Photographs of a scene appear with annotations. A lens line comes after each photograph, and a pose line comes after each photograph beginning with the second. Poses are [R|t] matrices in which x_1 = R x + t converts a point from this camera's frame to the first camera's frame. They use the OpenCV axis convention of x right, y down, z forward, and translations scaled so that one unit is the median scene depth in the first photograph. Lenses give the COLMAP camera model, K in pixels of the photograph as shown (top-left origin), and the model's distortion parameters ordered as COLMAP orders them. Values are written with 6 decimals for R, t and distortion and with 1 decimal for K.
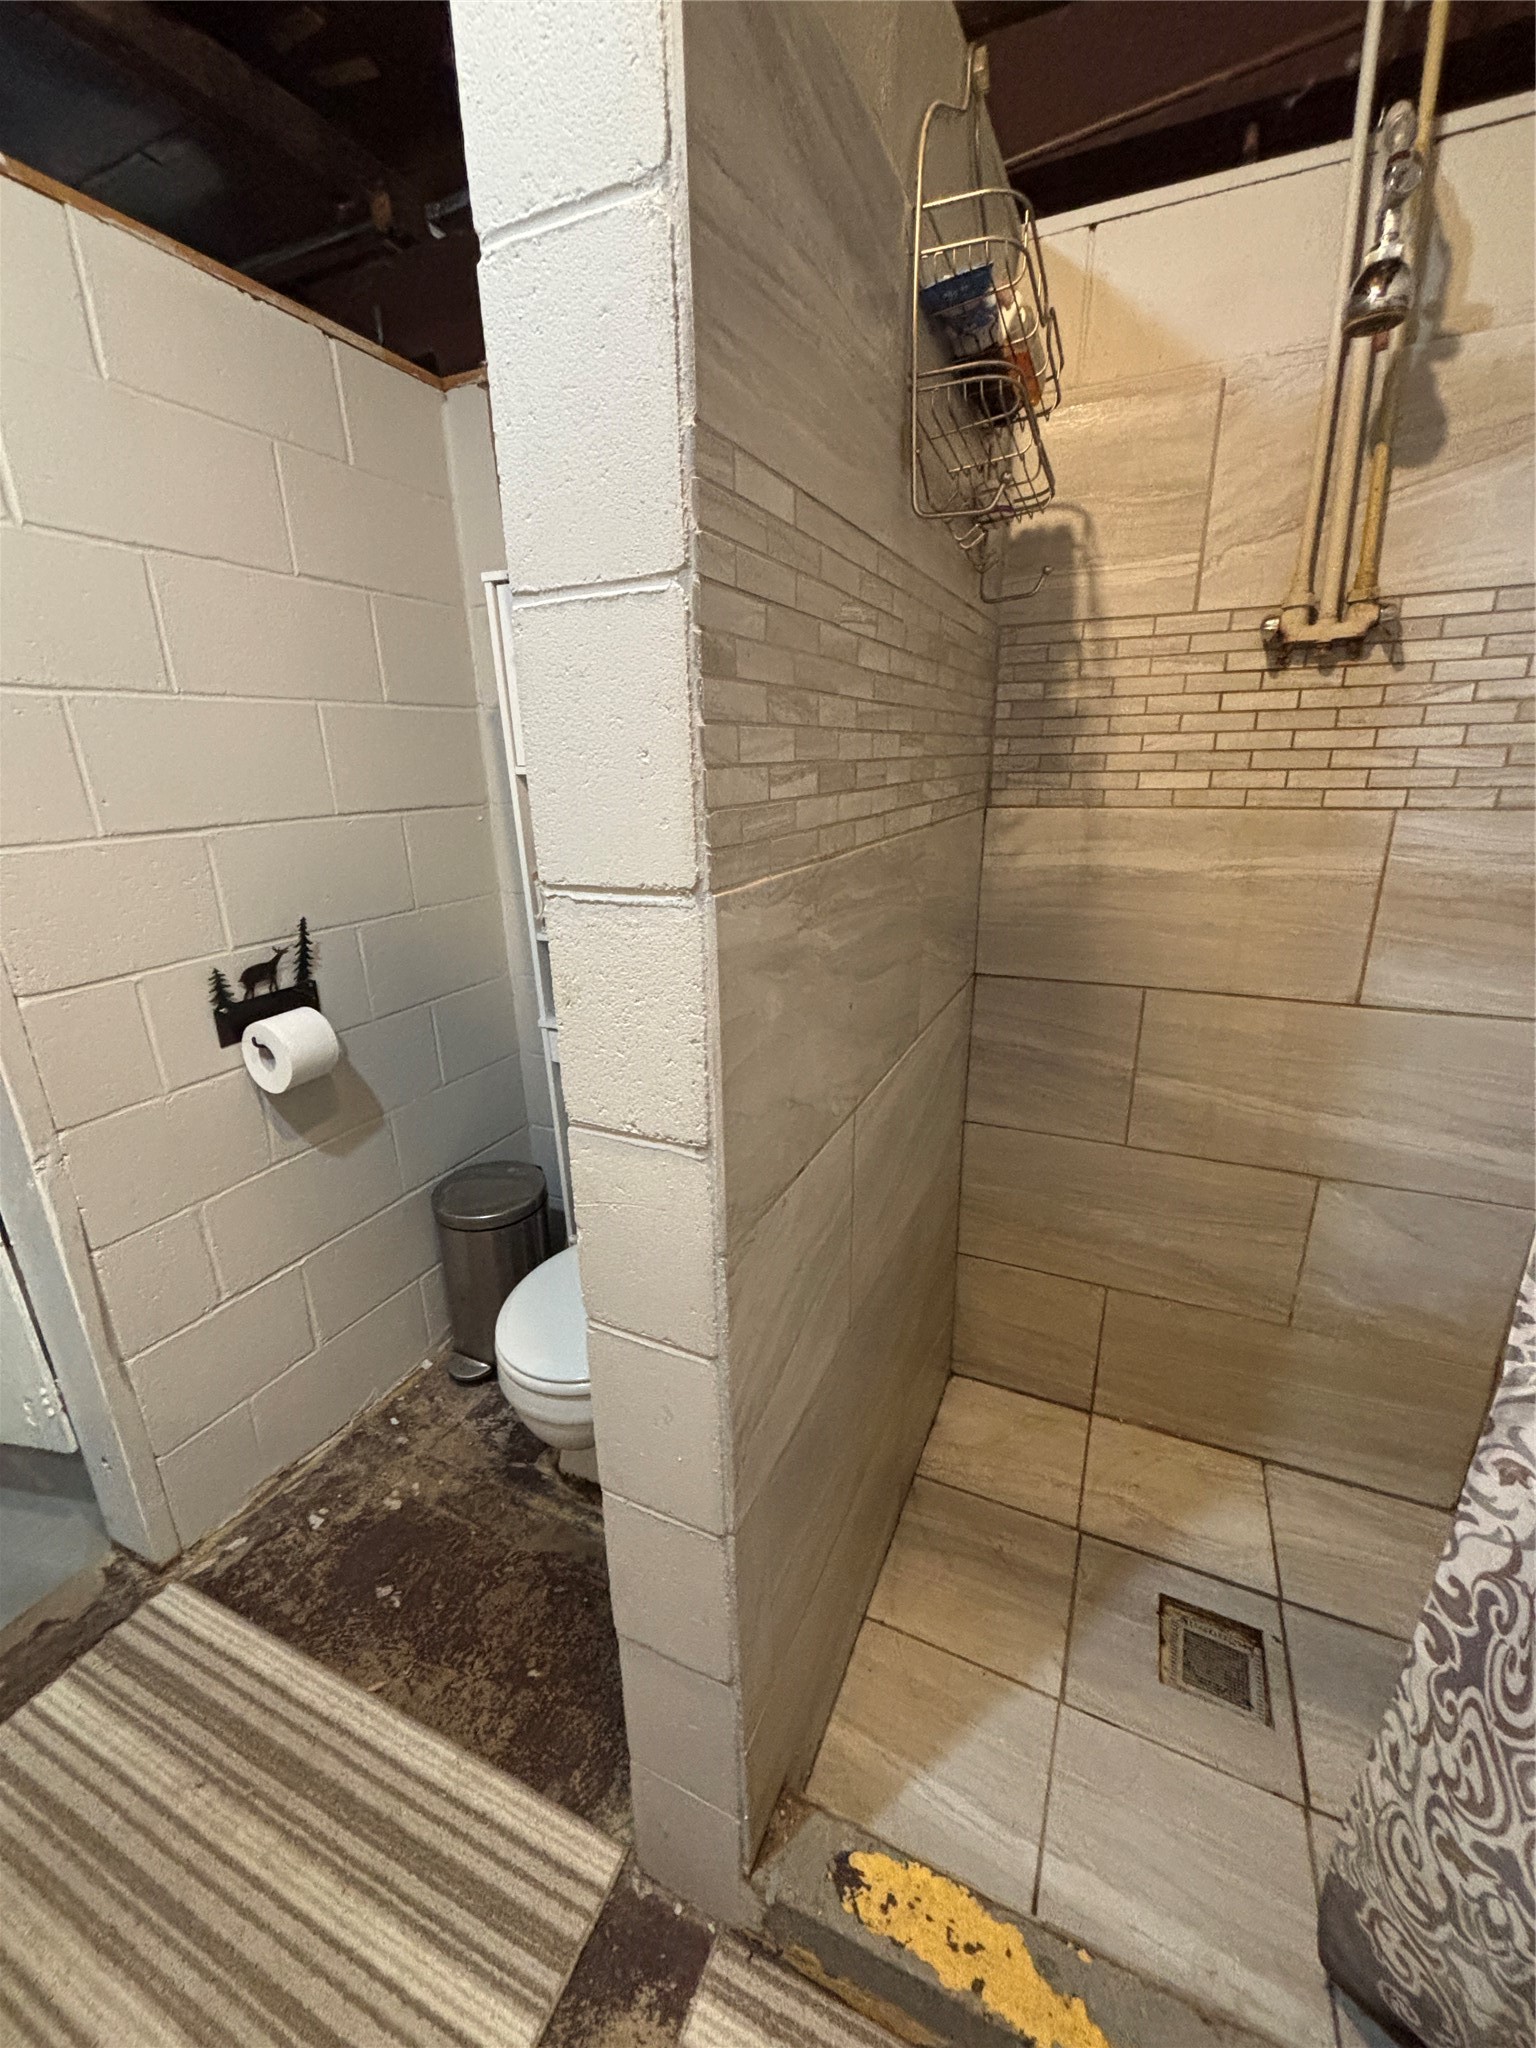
lens RADIAL K [[827.0, 0, 768.0], [0, 827.0, 1024.0], [0, 0, 1]] dist [-0.000225, -0.000169]
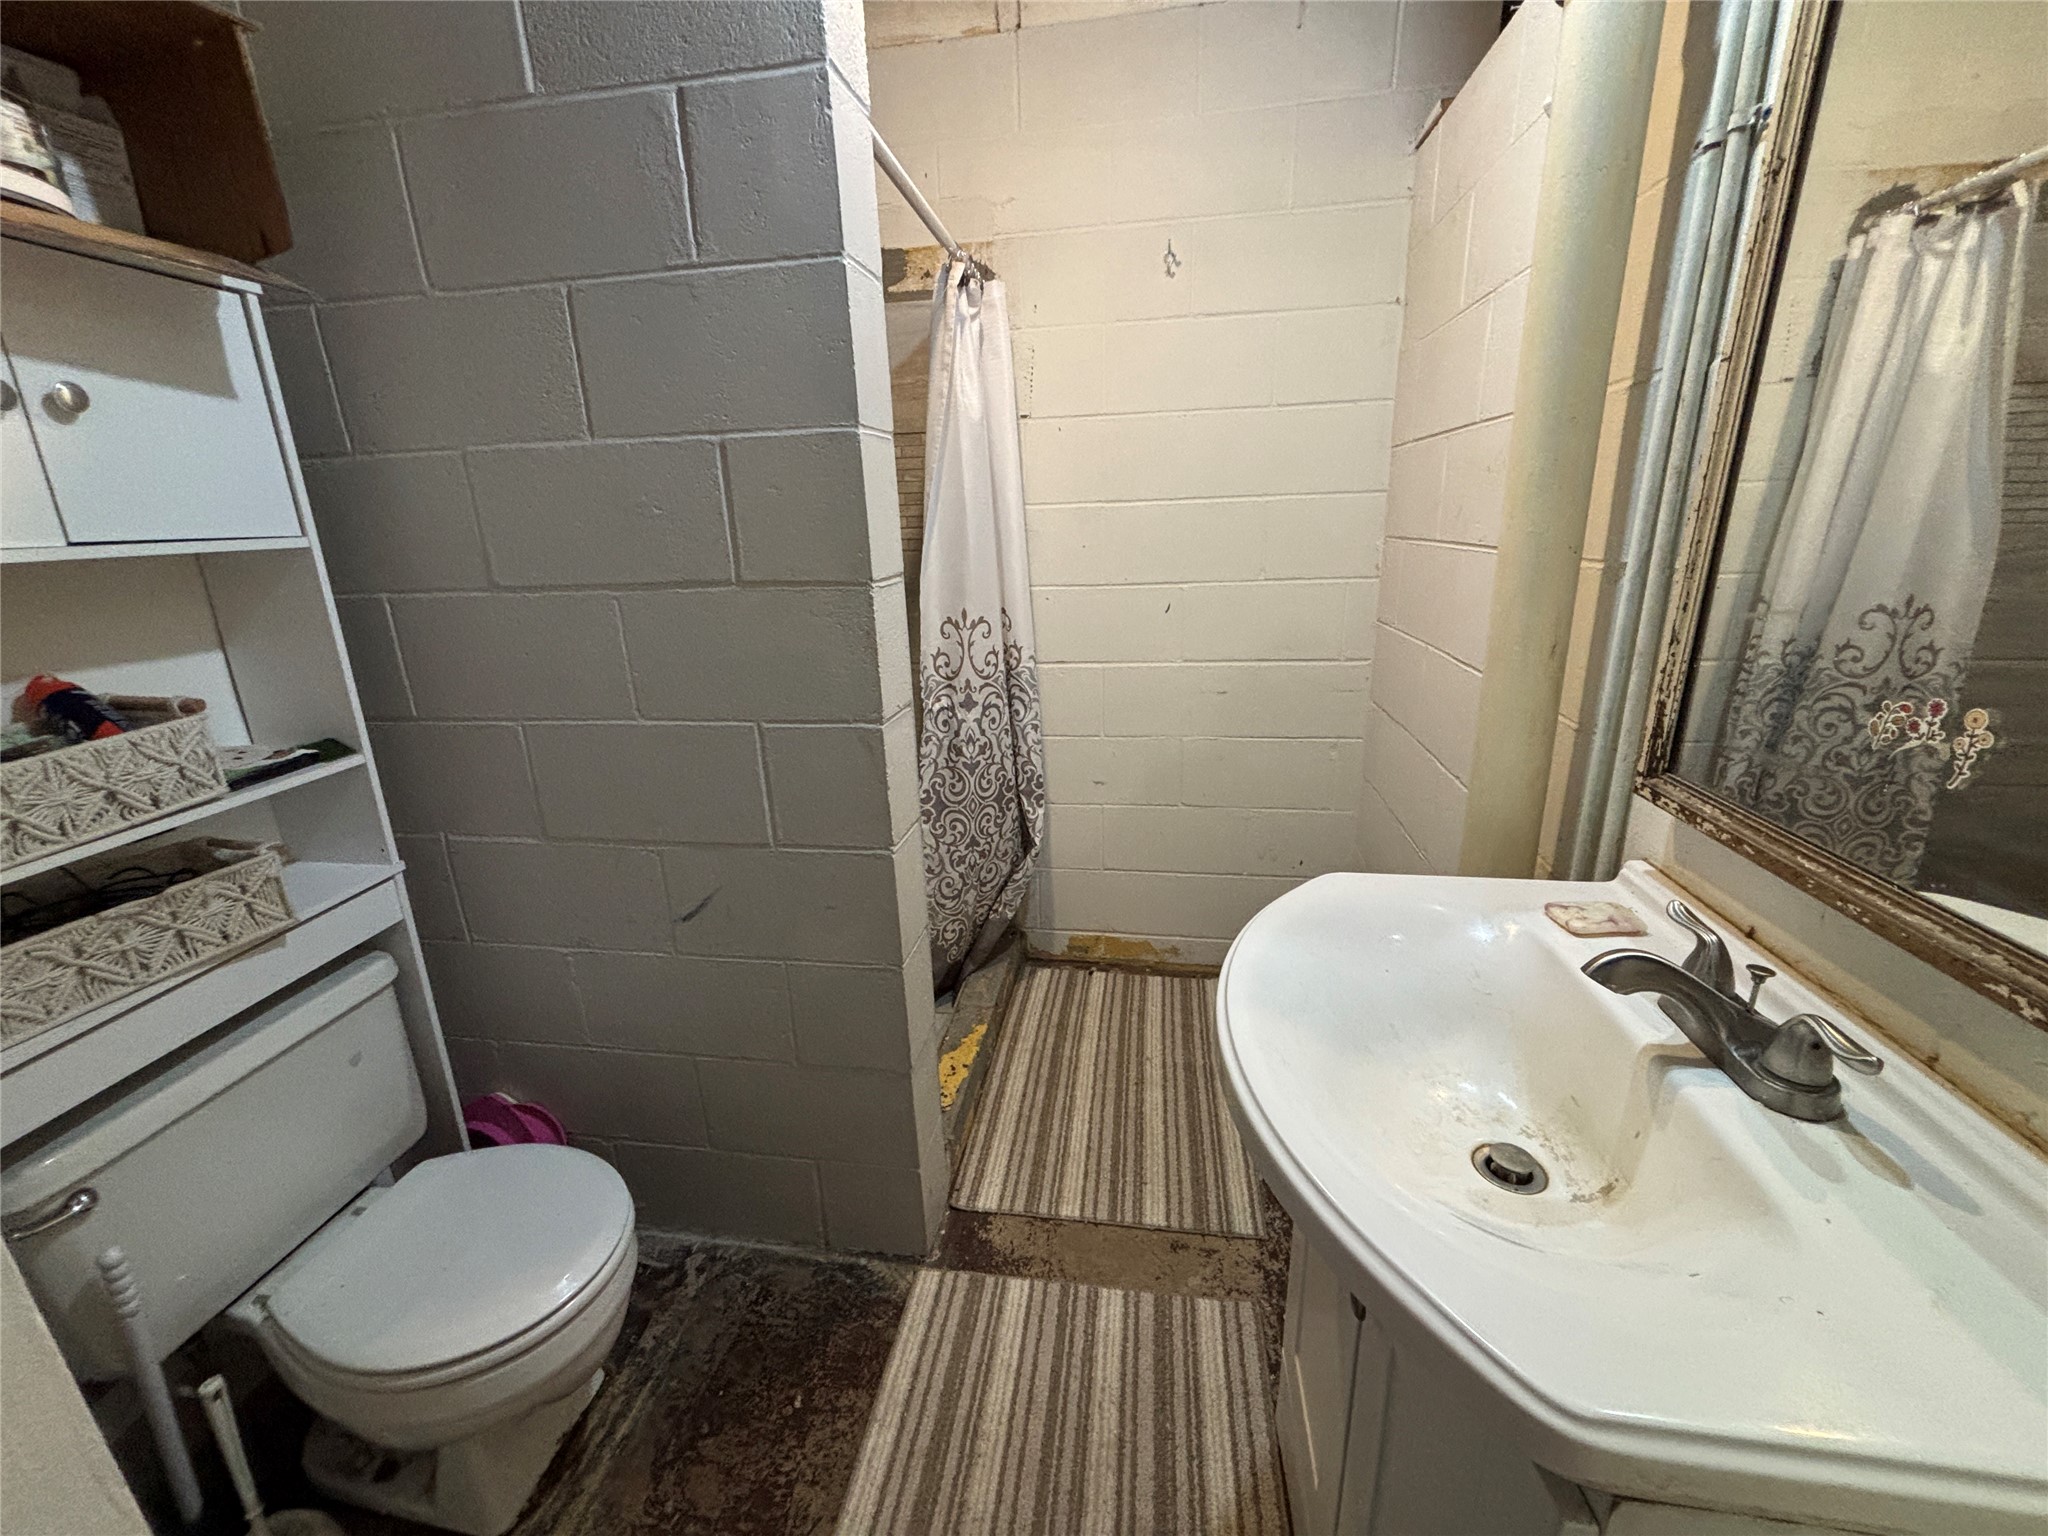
lens RADIAL K [[827.0, 0, 1024.0], [0, 827.0, 768.0], [0, 0, 1]] dist [-0.000225, -0.000169]
pose [[-0.263589, -0.261434, 0.928533, -1.382732], [0.333155, 0.878672, 0.341970, -0.215269], [-0.905278, 0.399485, -0.144510, 0.715135]]
